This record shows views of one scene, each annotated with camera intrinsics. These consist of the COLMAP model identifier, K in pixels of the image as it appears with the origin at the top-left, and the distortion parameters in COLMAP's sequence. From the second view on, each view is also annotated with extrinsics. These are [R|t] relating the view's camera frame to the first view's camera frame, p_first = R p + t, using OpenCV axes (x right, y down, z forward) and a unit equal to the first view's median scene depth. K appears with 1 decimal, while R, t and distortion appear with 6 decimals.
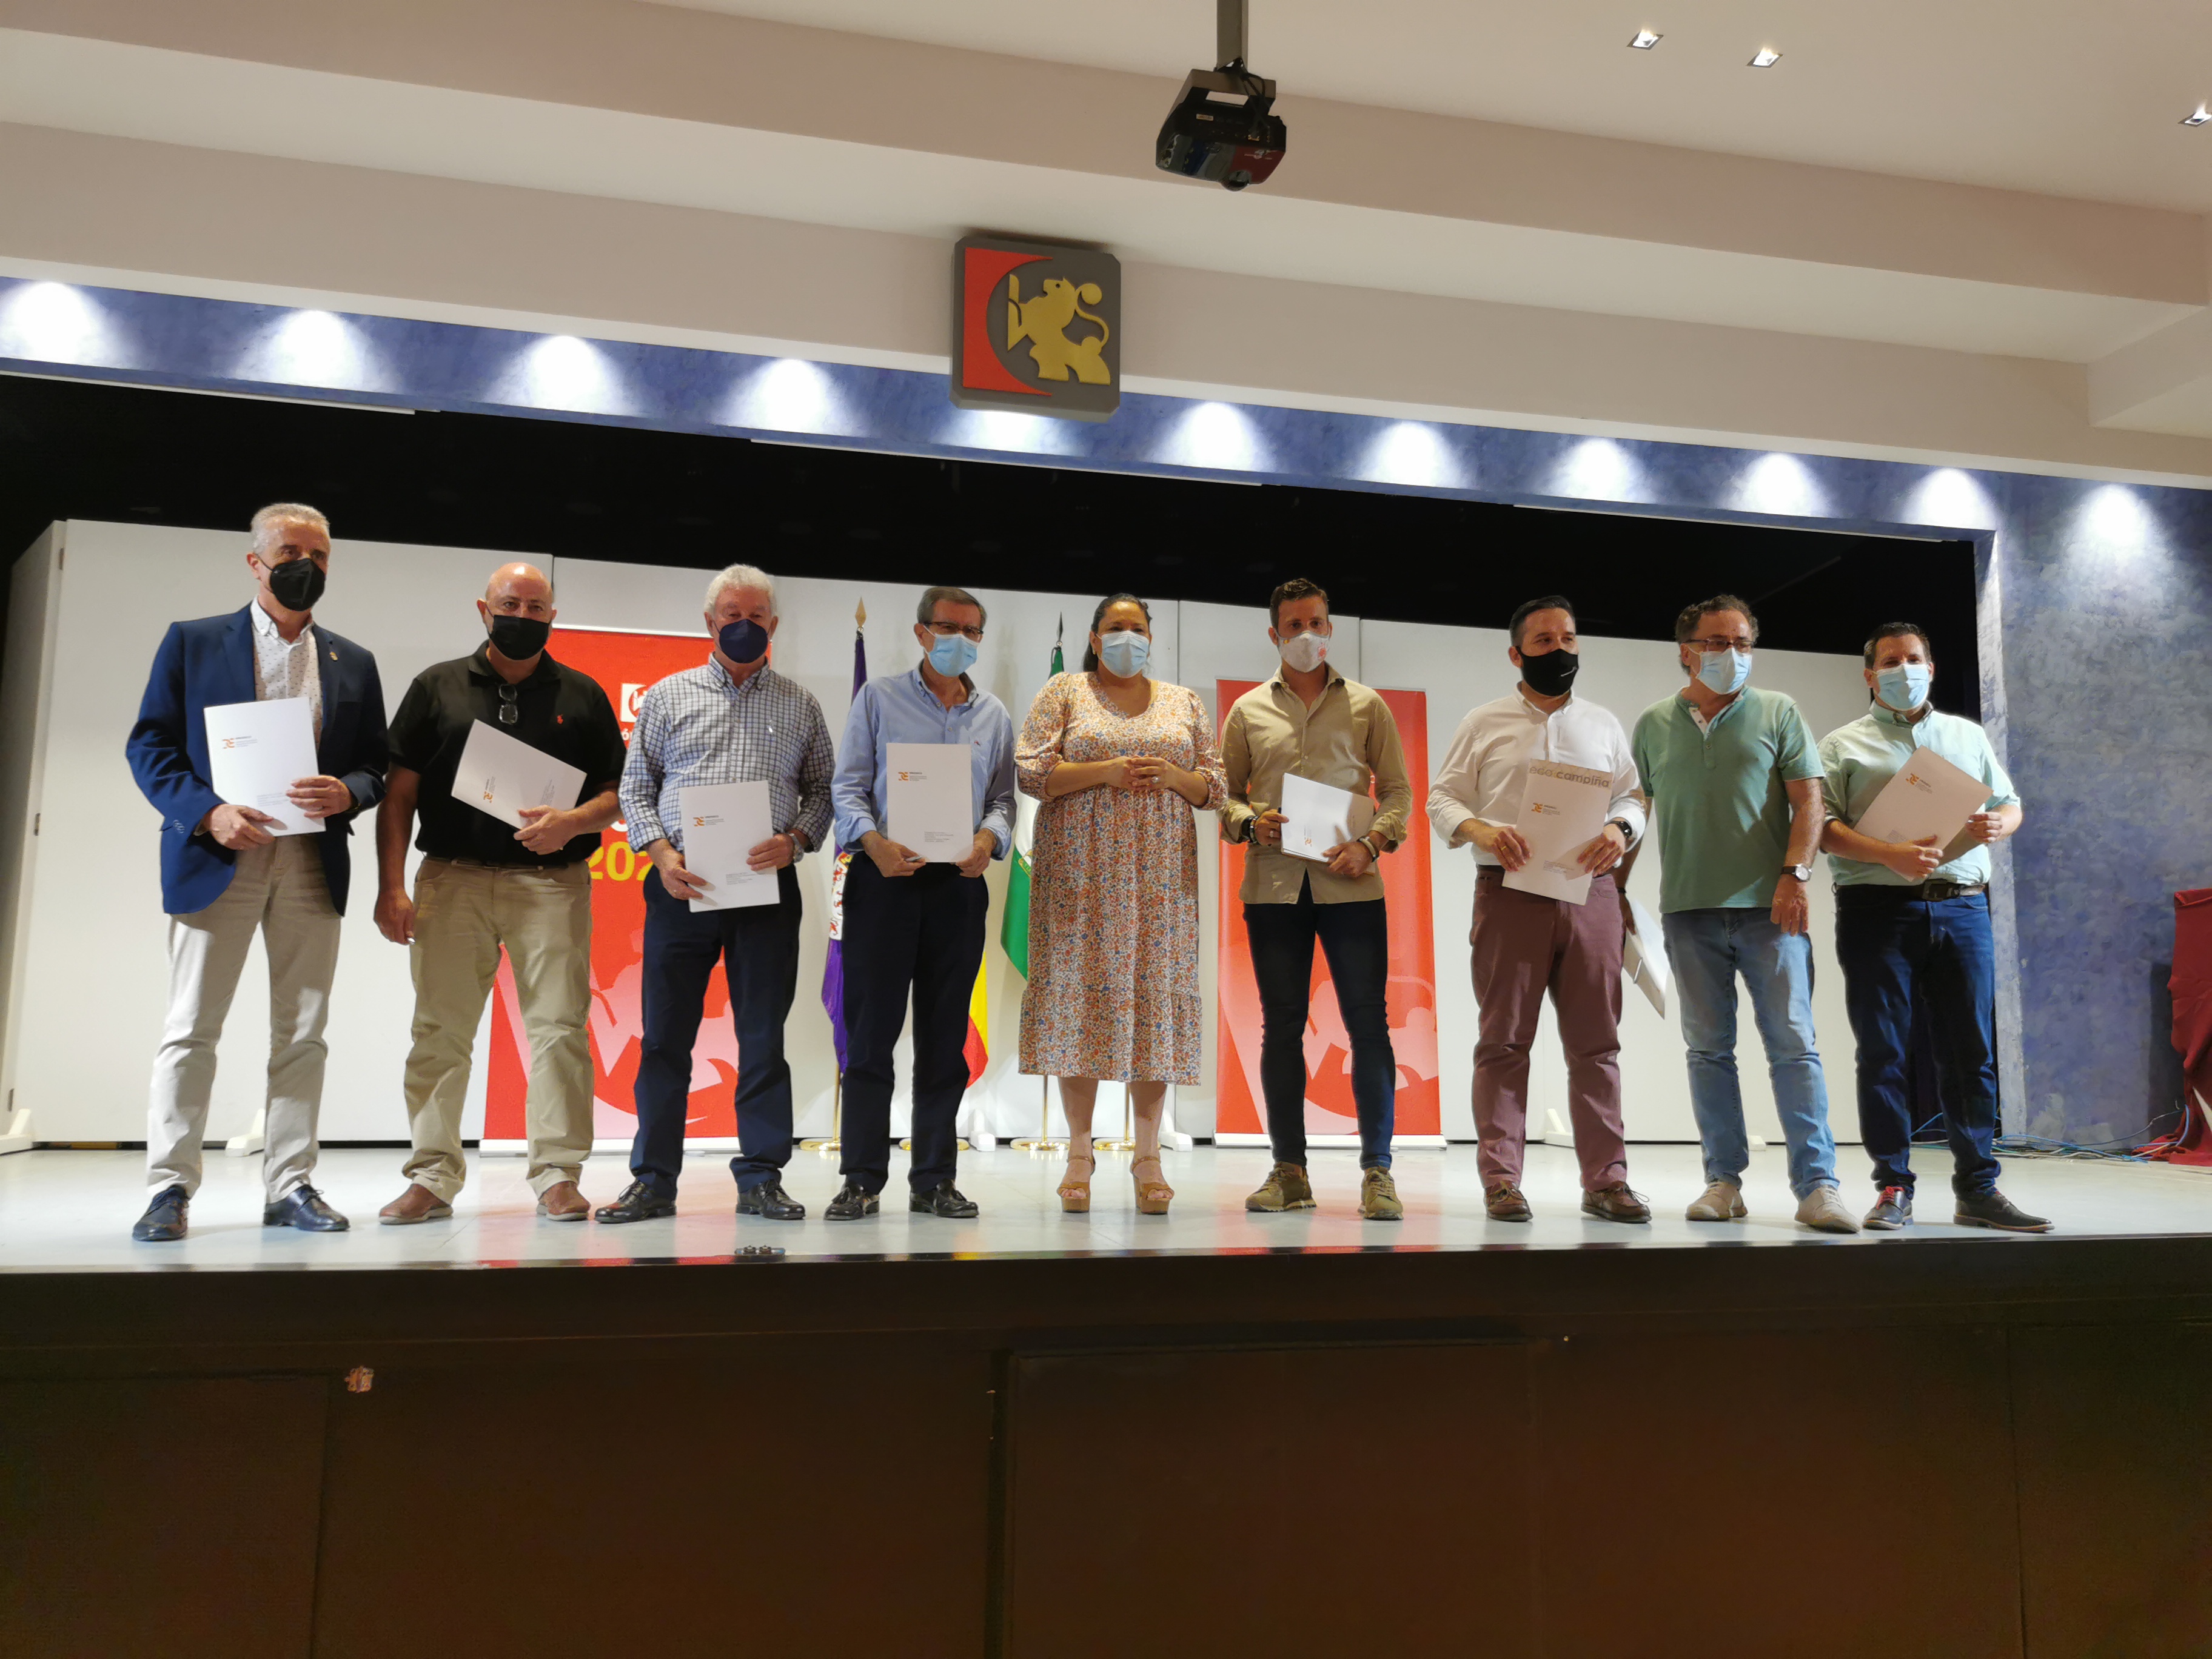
lens RADIAL K [[1721.5, 0, 1112.7], [0, 1721.5, 827.5], [0, 0, 1]] dist [0.040644, -0.022504]
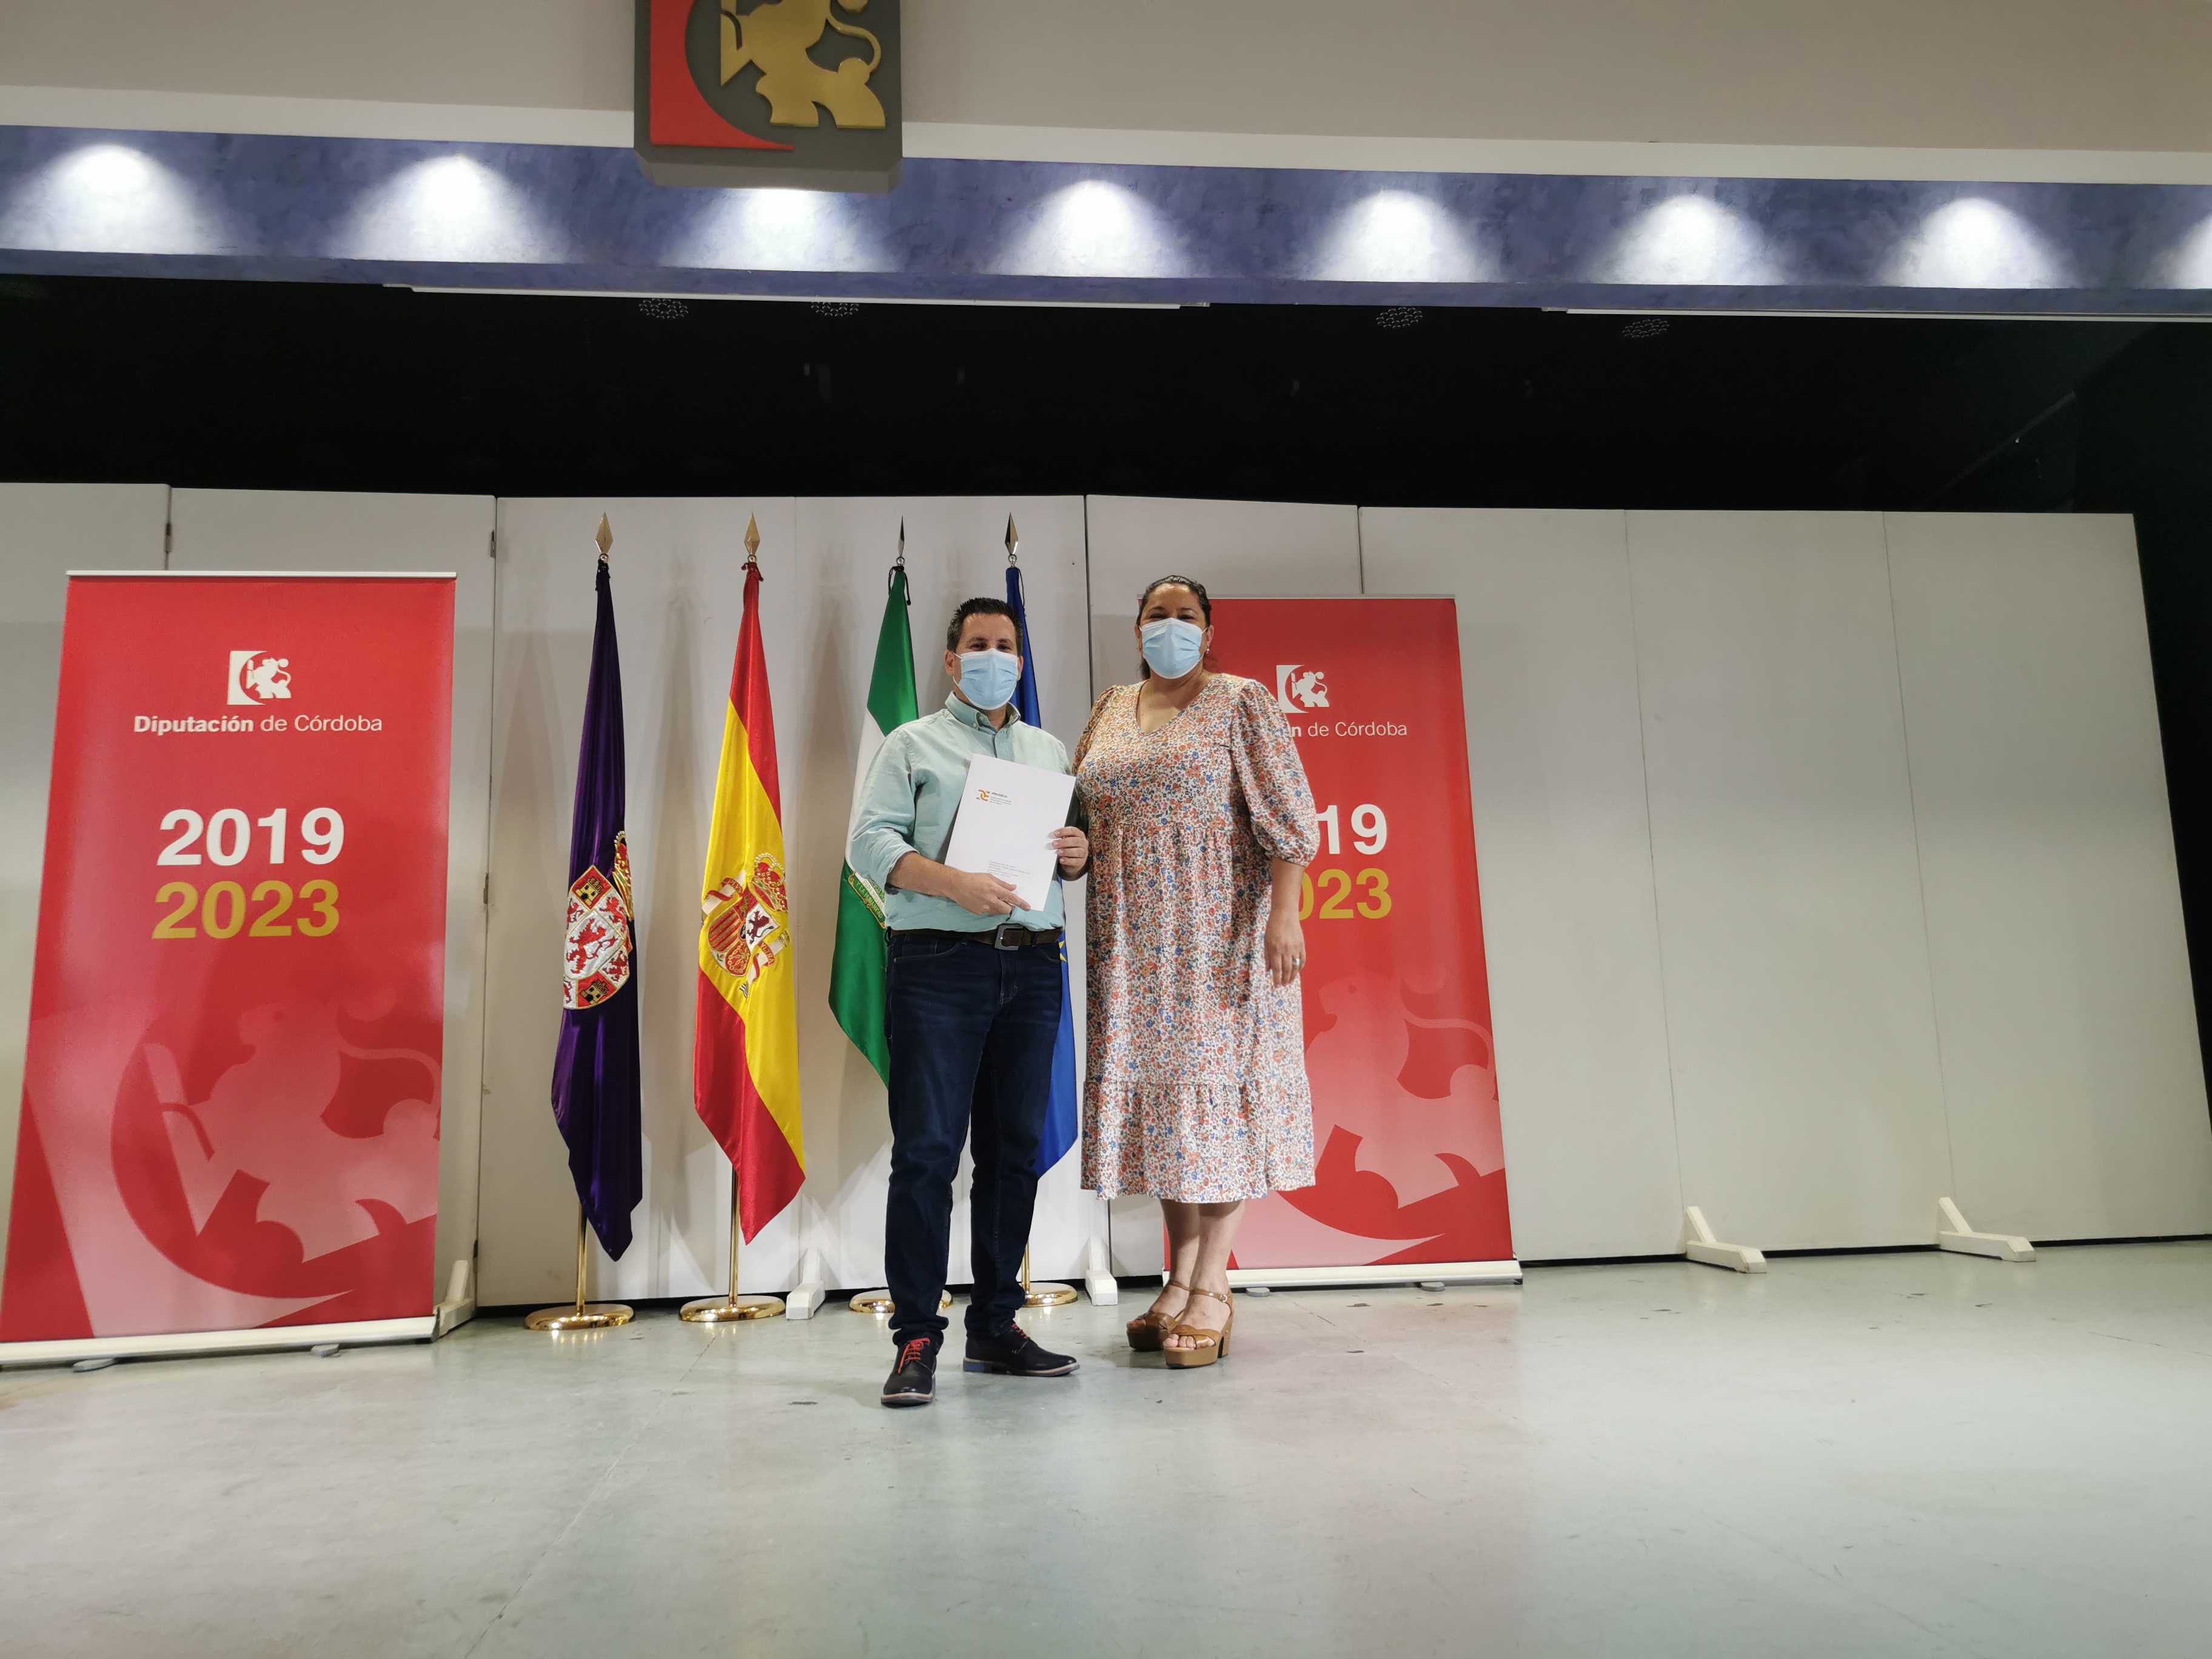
lens RADIAL K [[1721.5, 0, 1114.2], [0, 1721.5, 830.2], [0, 0, 1]] dist [0.040644, -0.022504]
pose [[0.992777, -0.062972, -0.102118, 0.125597], [0.059896, 0.997662, -0.032922, 0.030192], [0.103952, 0.026568, 0.994227, 0.349710]]
